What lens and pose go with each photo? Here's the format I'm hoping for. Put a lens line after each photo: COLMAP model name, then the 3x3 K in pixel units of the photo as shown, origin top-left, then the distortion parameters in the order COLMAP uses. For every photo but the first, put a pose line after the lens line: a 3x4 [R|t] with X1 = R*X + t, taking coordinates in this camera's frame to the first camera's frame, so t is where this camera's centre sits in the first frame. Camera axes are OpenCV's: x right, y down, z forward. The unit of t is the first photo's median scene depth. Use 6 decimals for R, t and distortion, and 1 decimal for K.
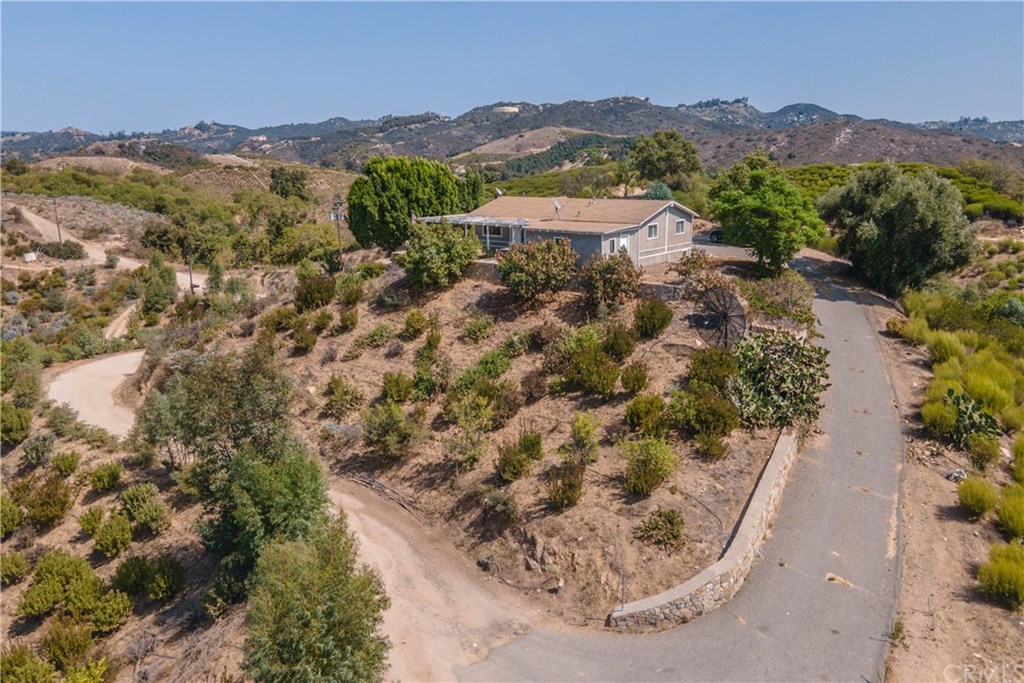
lens RADIAL K [[741.5, 0, 511.7], [0, 741.5, 333.8], [0, 0, 1]] dist [0.016220, 0.039704]
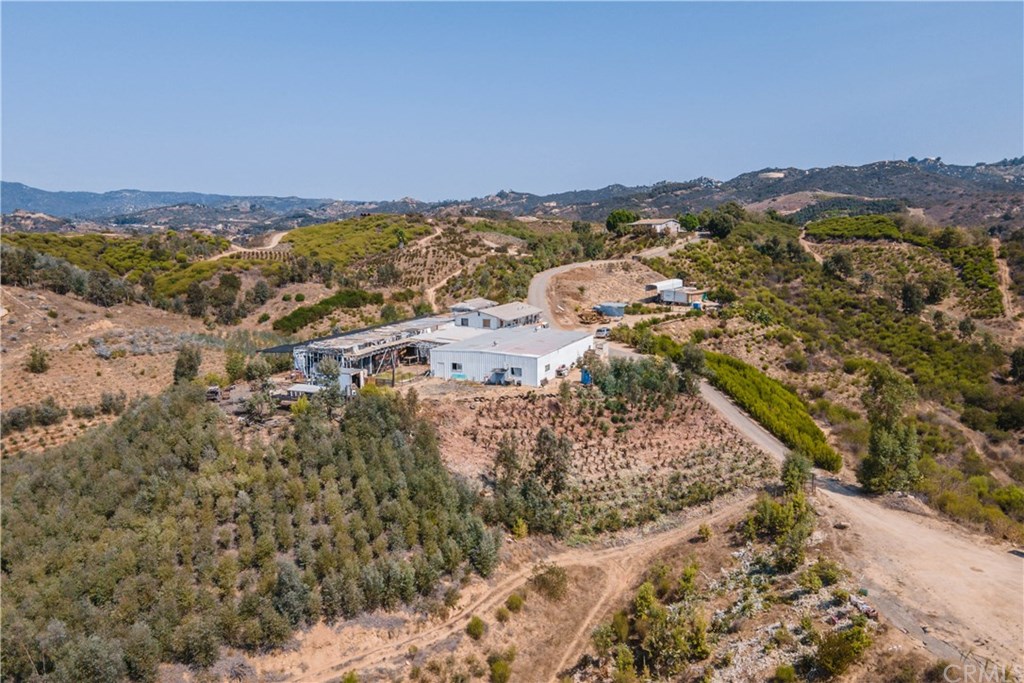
lens RADIAL K [[741.5, 0, 512.8], [0, 741.5, 344.5], [0, 0, 1]] dist [0.016220, 0.039704]
pose [[0.937009, 0.059673, -0.344171, 0.036059], [-0.082977, 0.995121, -0.053370, 0.036802], [0.339307, 0.078567, 0.937389, -0.143740]]
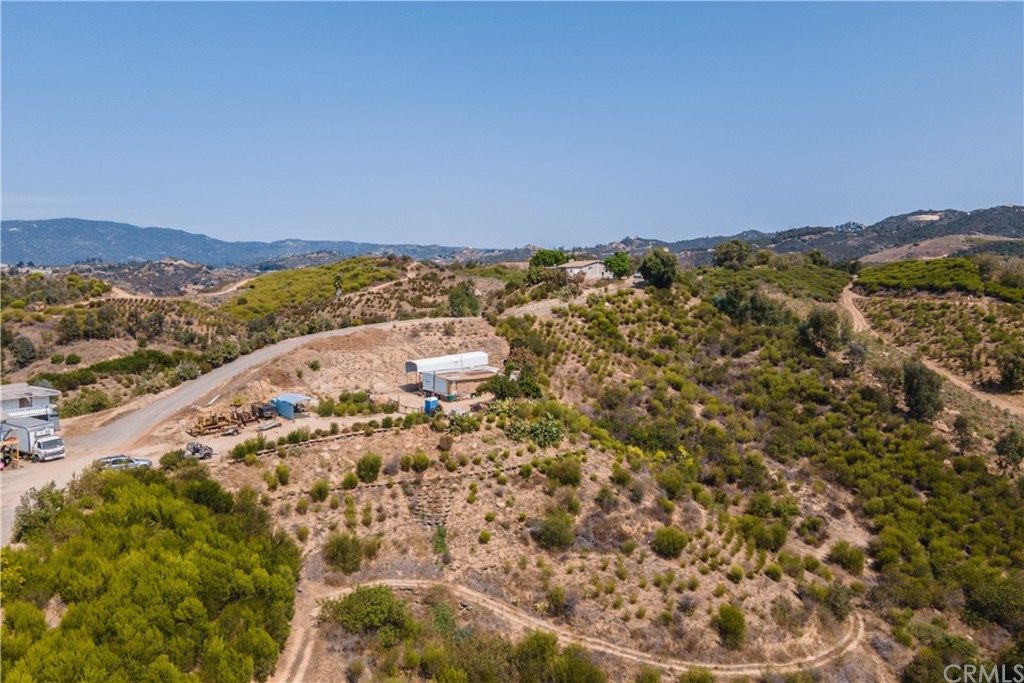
lens RADIAL K [[741.5, 0, 509.8], [0, 741.5, 344.6], [0, 0, 1]] dist [0.016220, 0.039704]
pose [[0.853234, 0.059076, -0.518172, 0.062943], [-0.126309, 0.987392, -0.095412, 0.022170], [0.506002, 0.146858, 0.849938, -0.078529]]
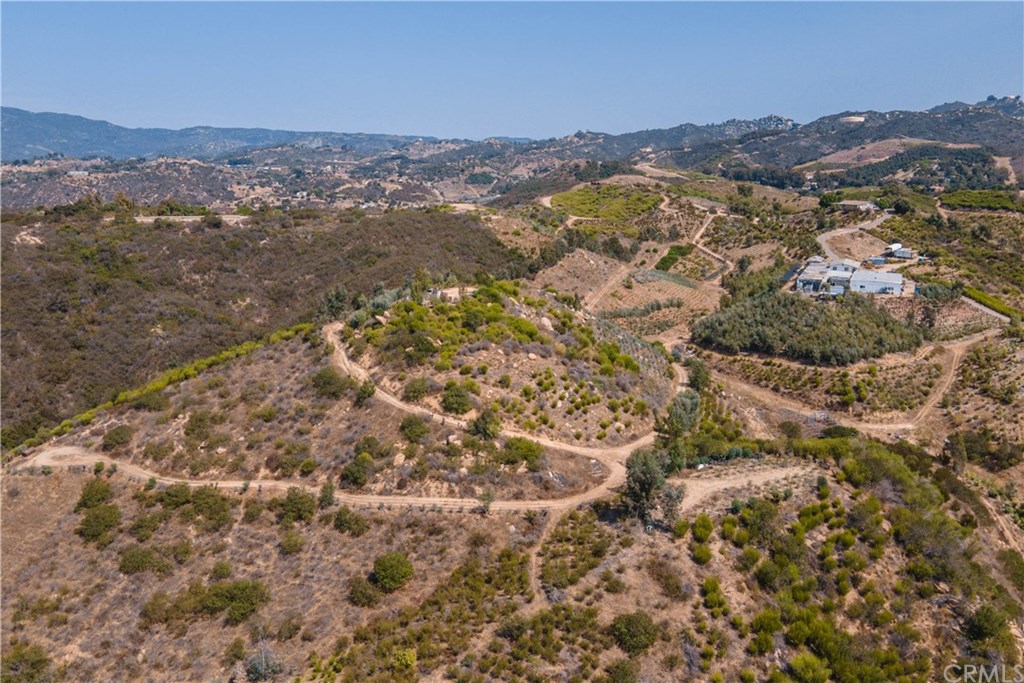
lens RADIAL K [[741.5, 0, 516.6], [0, 741.5, 301.7], [0, 0, 1]] dist [0.016220, 0.039704]
pose [[0.913679, 0.080523, -0.398379, 0.001413], [-0.095040, 0.995332, -0.016792, 0.050893], [0.395167, 0.053204, 0.917067, -0.285676]]
